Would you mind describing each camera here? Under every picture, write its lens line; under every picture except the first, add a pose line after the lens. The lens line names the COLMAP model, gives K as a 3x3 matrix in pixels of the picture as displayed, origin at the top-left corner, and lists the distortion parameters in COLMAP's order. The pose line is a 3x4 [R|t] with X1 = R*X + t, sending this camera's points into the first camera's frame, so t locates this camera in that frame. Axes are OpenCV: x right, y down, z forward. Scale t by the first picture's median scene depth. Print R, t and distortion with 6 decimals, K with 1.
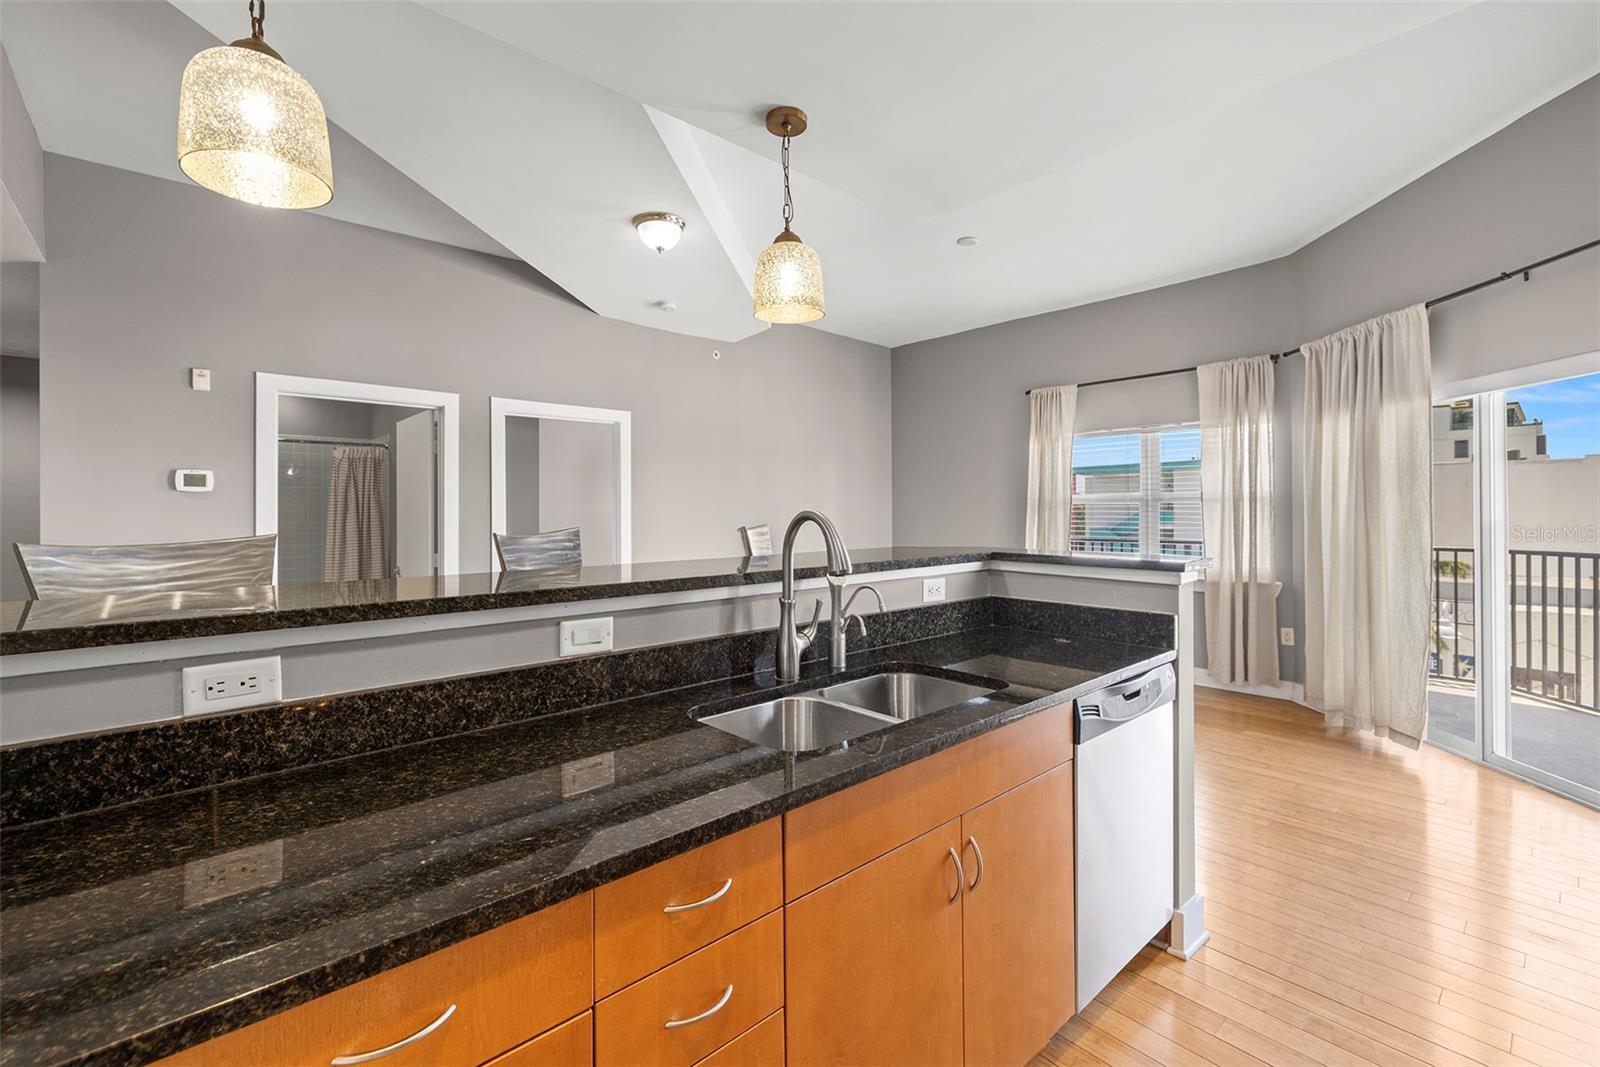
lens RADIAL K [[680.9, 0, 794.2], [0, 680.9, 511.8], [0, 0, 1]] dist [-0.002096, 0.000281]
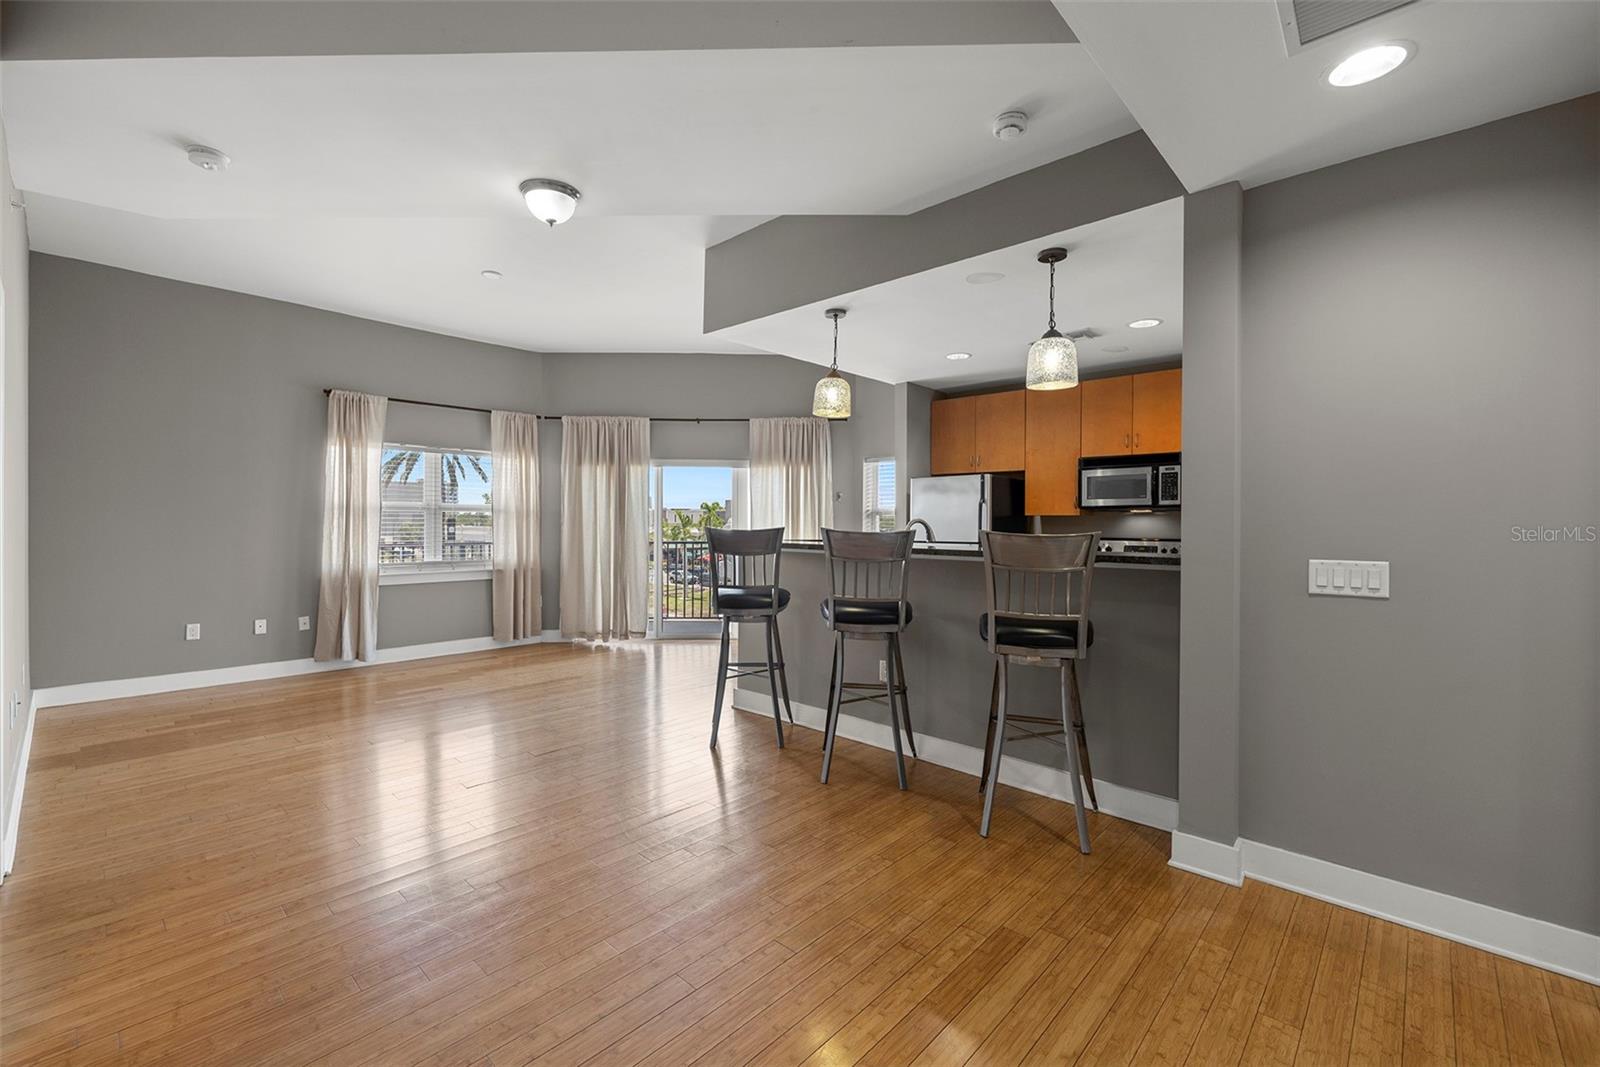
lens RADIAL K [[680.9, 0, 797.8], [0, 680.9, 529.1], [0, 0, 1]] dist [-0.002096, 0.000281]
pose [[-0.099103, -0.004128, 0.995069, -1.107788], [-0.006243, 0.999974, 0.003527, 0.013962], [-0.995058, -0.005862, -0.099126, 0.746759]]
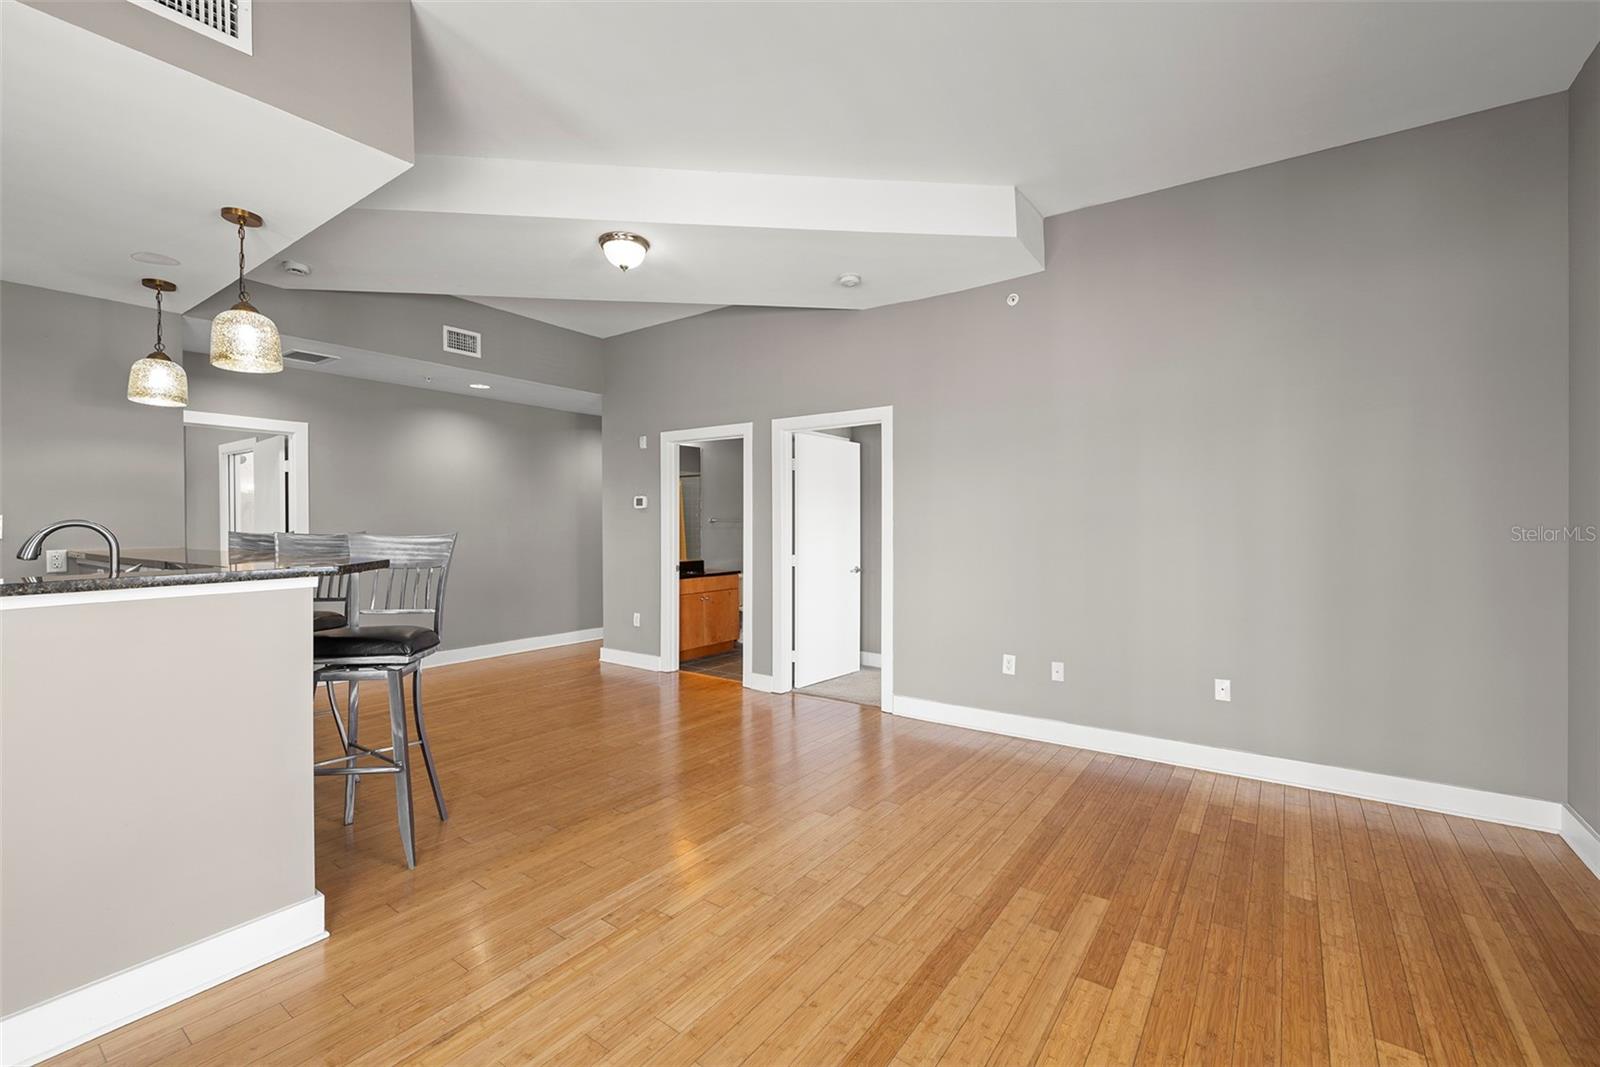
lens RADIAL K [[680.9, 0, 801.1], [0, 680.9, 520.4], [0, 0, 1]] dist [-0.002096, 0.000281]
pose [[0.226543, 0.000021, -0.974001, 0.873705], [0.001577, 0.999999, 0.000388, -0.000168], [0.974000, -0.001624, 0.226543, 1.004870]]
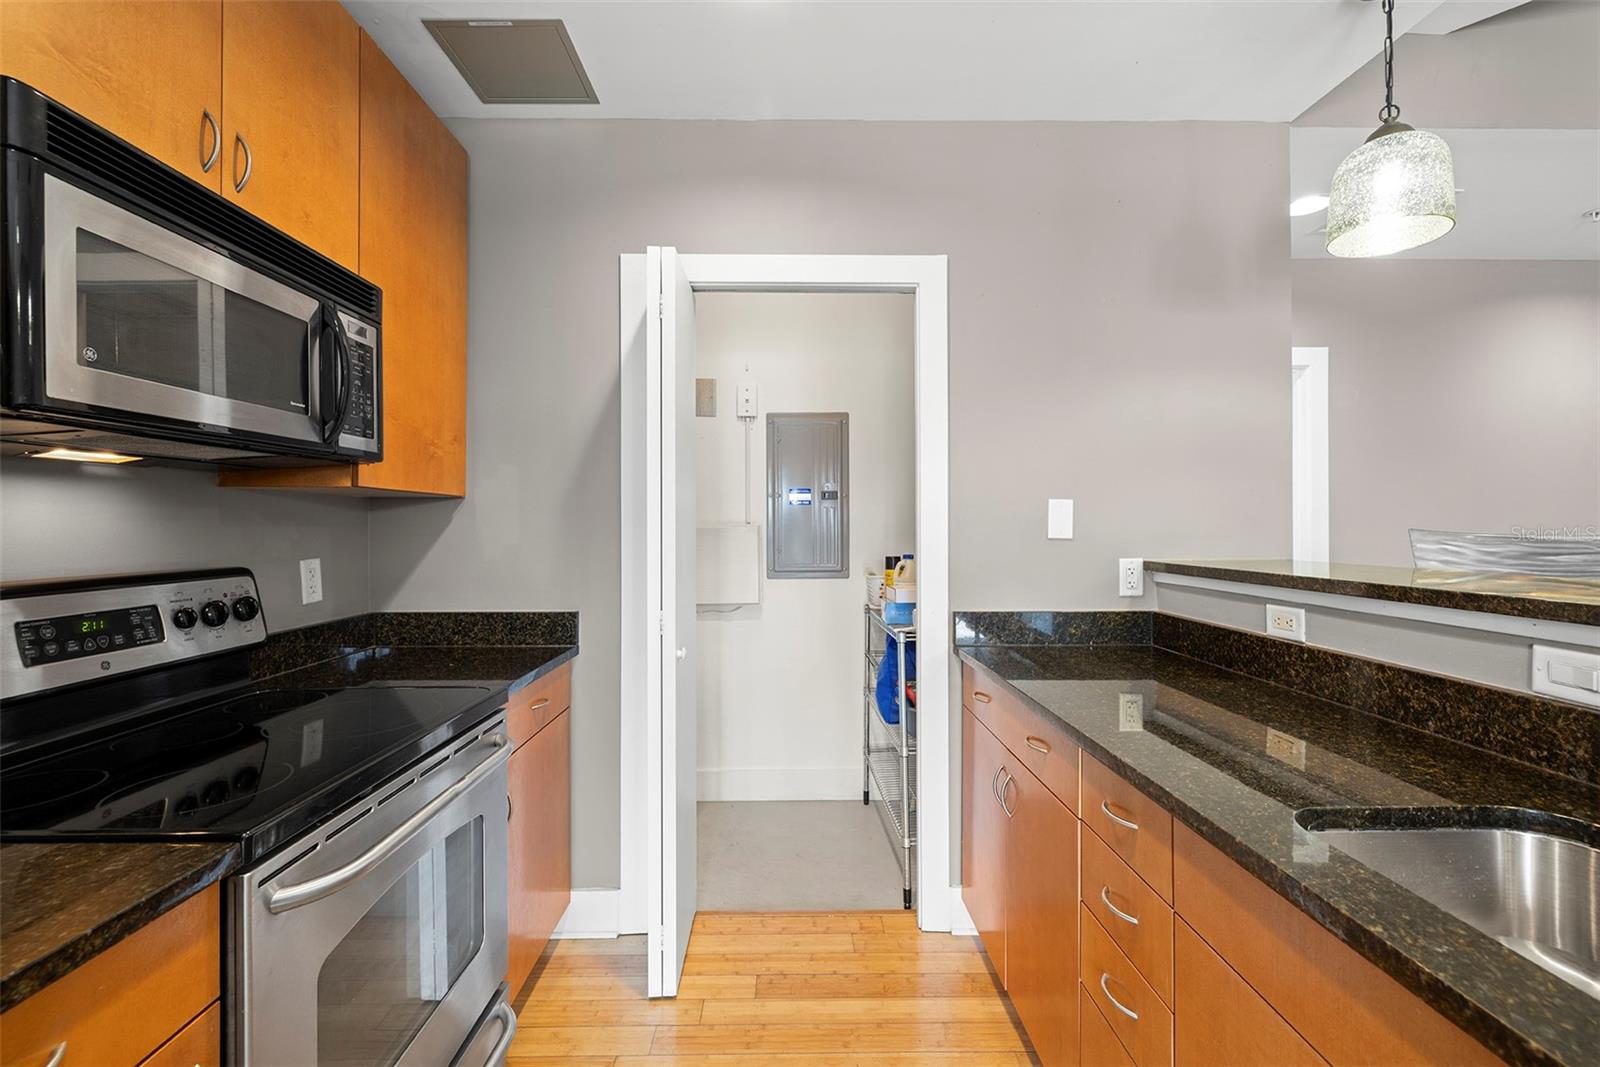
lens RADIAL K [[680.9, 0, 800.5], [0, 680.9, 521.9], [0, 0, 1]] dist [-0.002096, 0.000281]
pose [[-0.648415, 0.001692, -0.761285, 0.290457], [0.005305, 0.999983, -0.002296, 0.009585], [0.761268, -0.005527, -0.648413, 0.338061]]
